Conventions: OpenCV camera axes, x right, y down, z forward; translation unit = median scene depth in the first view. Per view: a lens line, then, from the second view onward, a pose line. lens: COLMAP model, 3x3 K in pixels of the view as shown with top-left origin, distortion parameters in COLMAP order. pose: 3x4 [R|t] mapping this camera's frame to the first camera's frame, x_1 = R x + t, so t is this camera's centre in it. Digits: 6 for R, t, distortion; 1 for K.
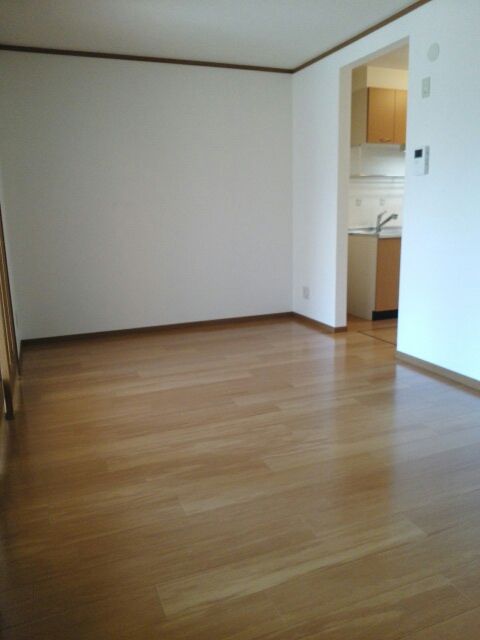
lens RADIAL K [[505.7, 0, 240.0], [0, 505.7, 320.0], [0, 0, 1]] dist [0.043879, -0.095068]
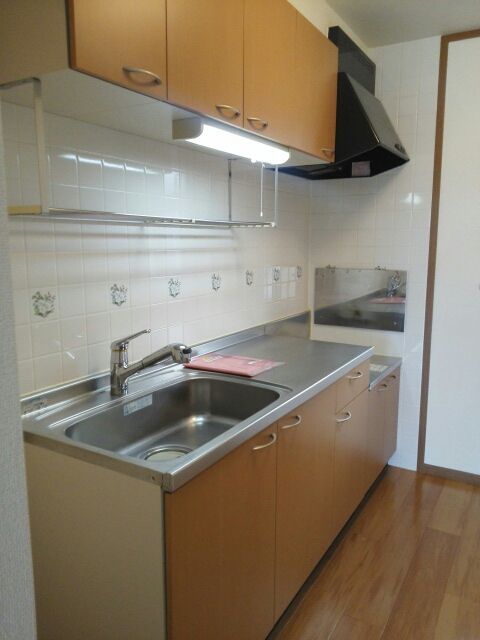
lens RADIAL K [[505.7, 0, 240.0], [0, 505.7, 320.0], [0, 0, 1]] dist [0.043879, -0.095068]
pose [[0.781548, -0.086972, 0.617753, 0.145157], [0.119908, 0.992713, -0.011940, -0.207437], [-0.612213, 0.083405, 0.786281, 0.716875]]
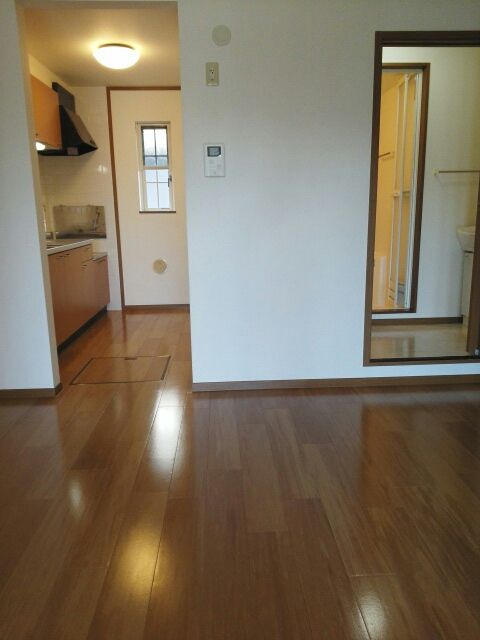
lens RADIAL K [[505.7, 0, 240.0], [0, 505.7, 320.0], [0, 0, 1]] dist [0.043879, -0.095068]
pose [[0.317476, -0.196712, 0.927639, -0.303836], [0.210275, 0.968497, 0.133411, -0.098152], [-0.924658, 0.152704, 0.348838, 0.441148]]
